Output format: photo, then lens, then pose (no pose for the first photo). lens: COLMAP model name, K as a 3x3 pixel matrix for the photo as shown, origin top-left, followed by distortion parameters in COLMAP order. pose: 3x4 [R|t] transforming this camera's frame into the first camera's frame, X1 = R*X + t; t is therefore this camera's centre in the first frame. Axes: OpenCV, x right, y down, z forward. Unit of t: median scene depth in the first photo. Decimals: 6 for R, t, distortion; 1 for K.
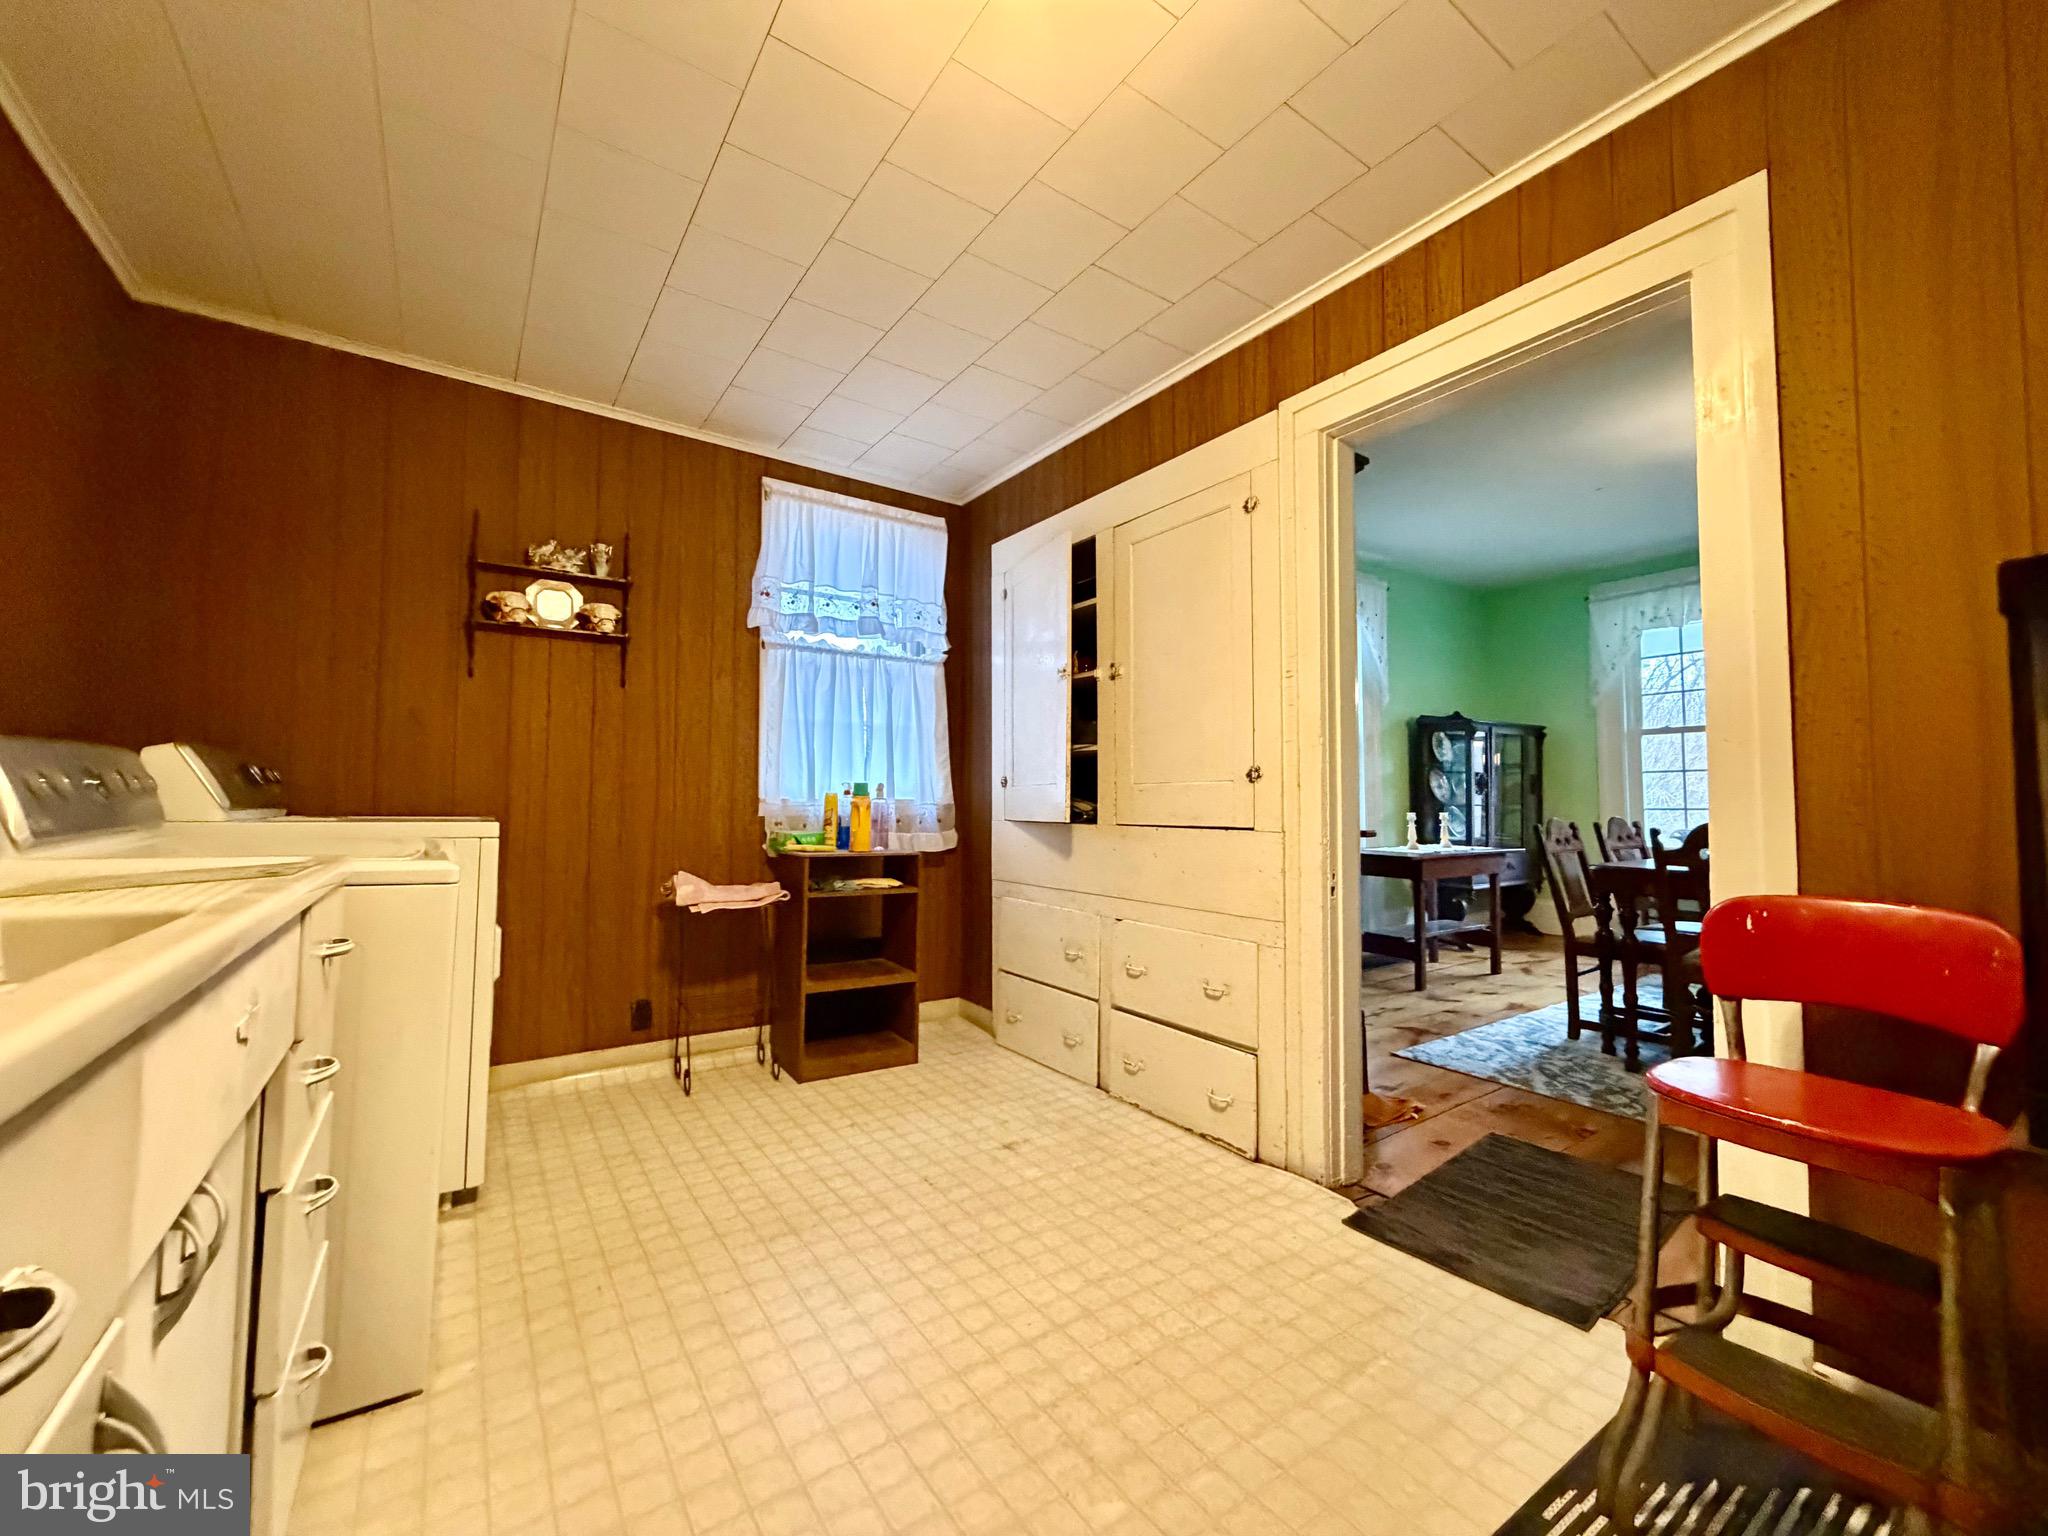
lens RADIAL K [[815.1, 0, 1016.5], [0, 815.1, 767.4], [0, 0, 1]] dist [-0.000031, 0.000140]
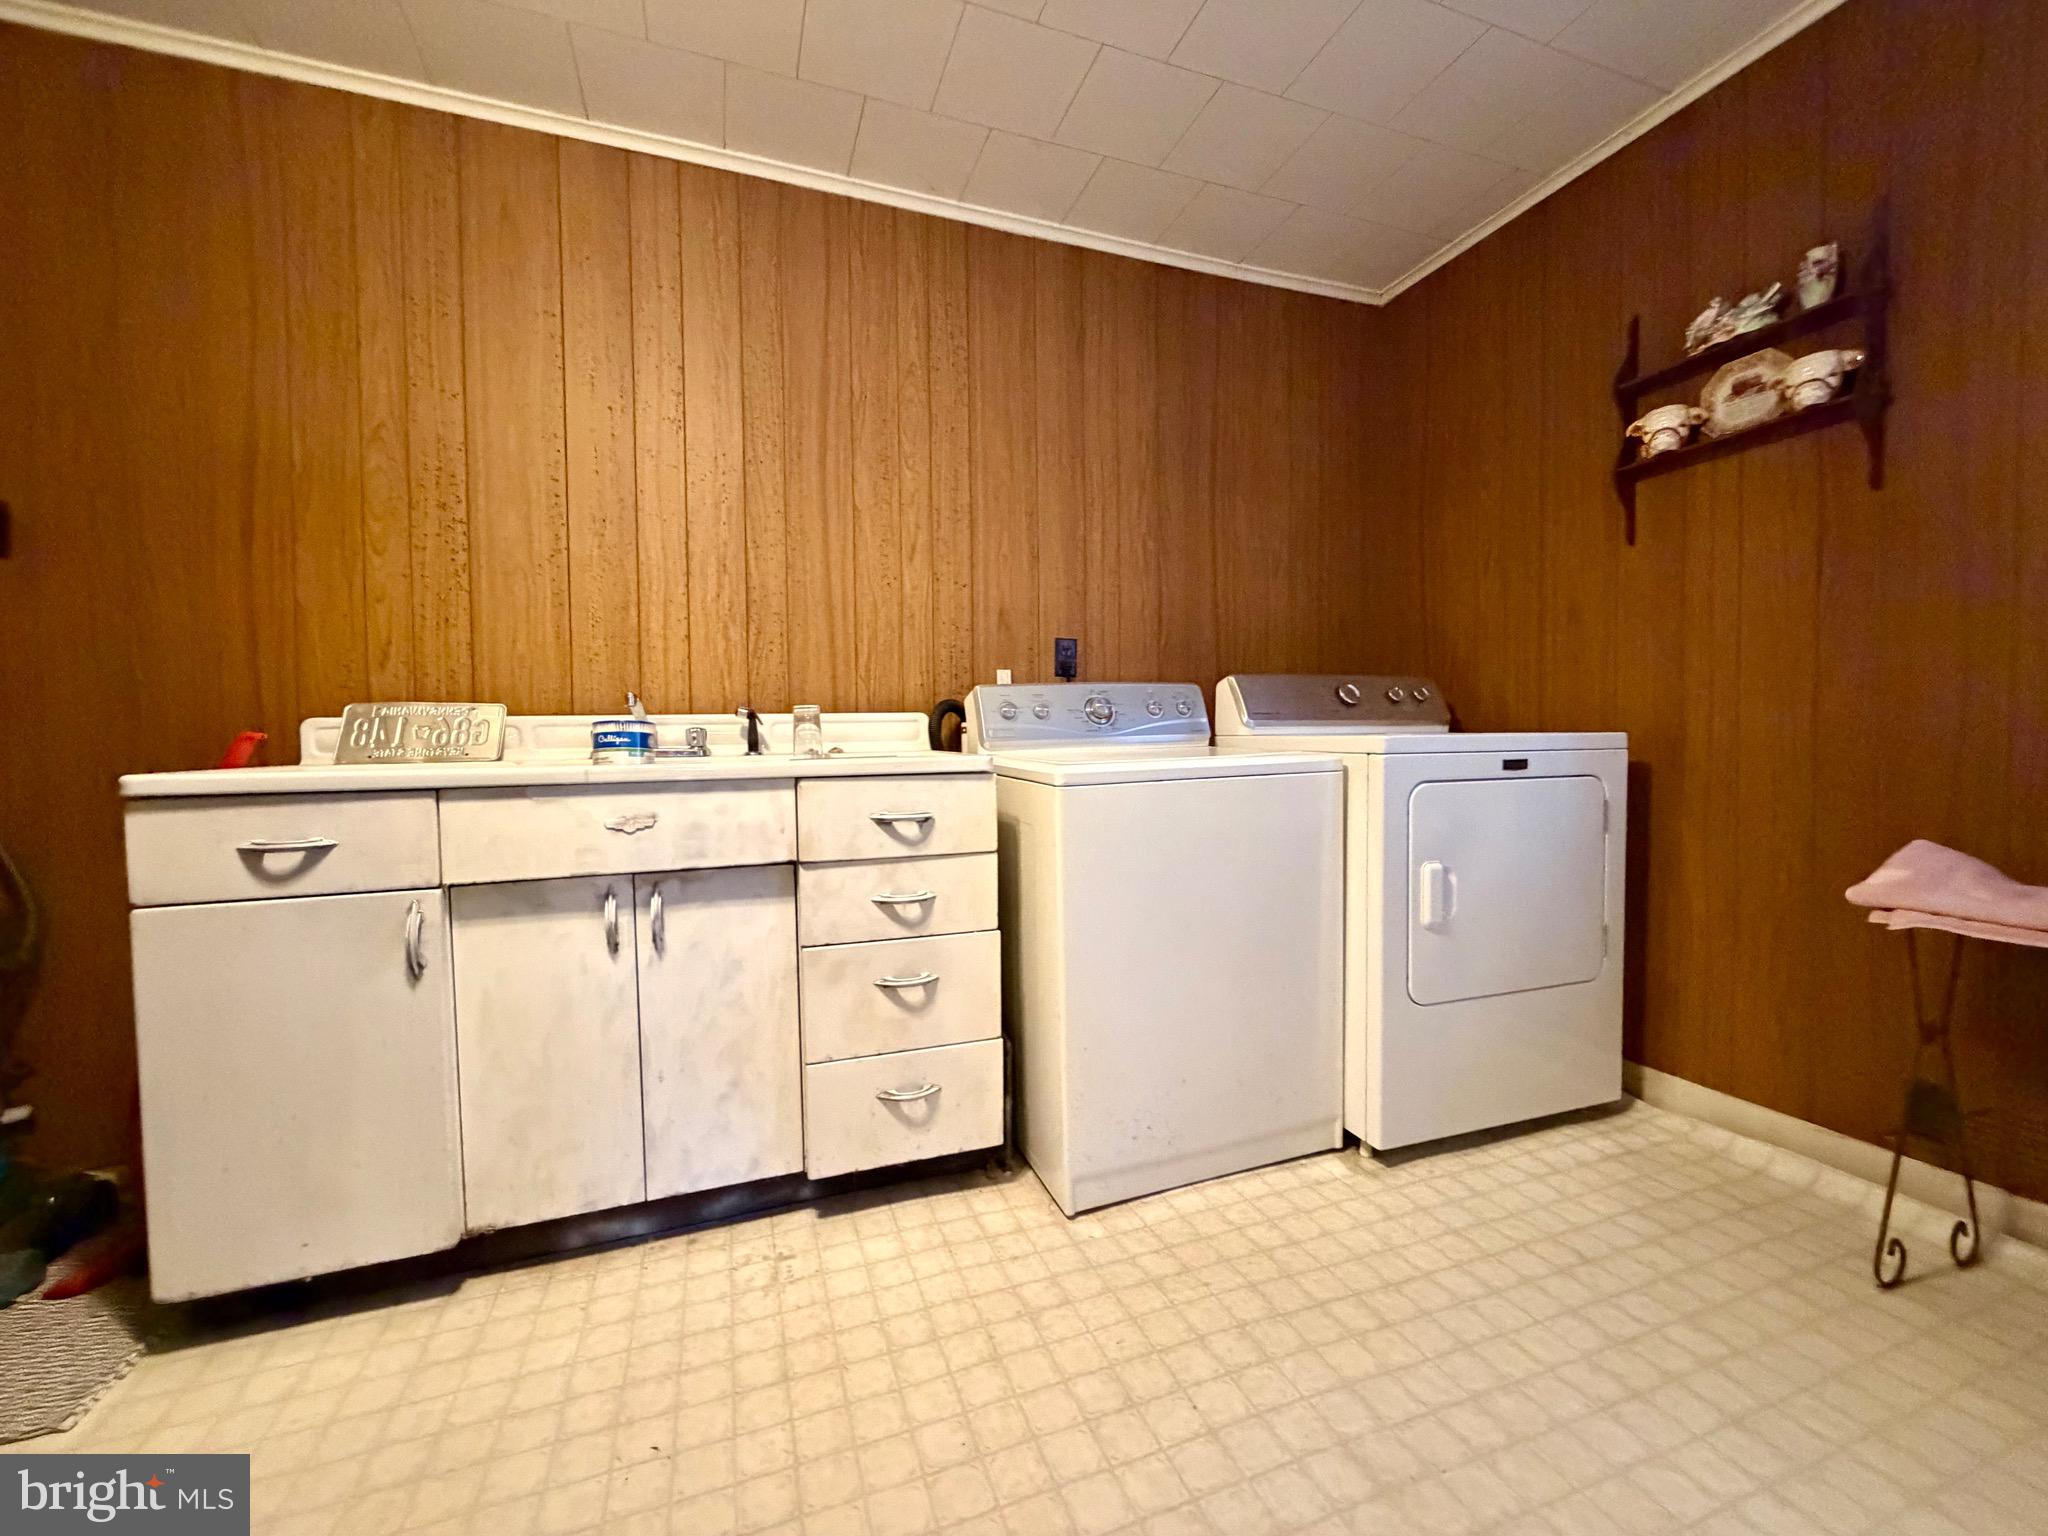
lens RADIAL K [[815.1, 0, 1016.5], [0, 815.1, 767.4], [0, 0, 1]] dist [-0.000031, 0.000140]
pose [[-0.255174, 0.036494, -0.966206, 0.211016], [0.059079, 0.998009, 0.022092, 0.043921], [0.965089, -0.051445, -0.256822, 0.658251]]
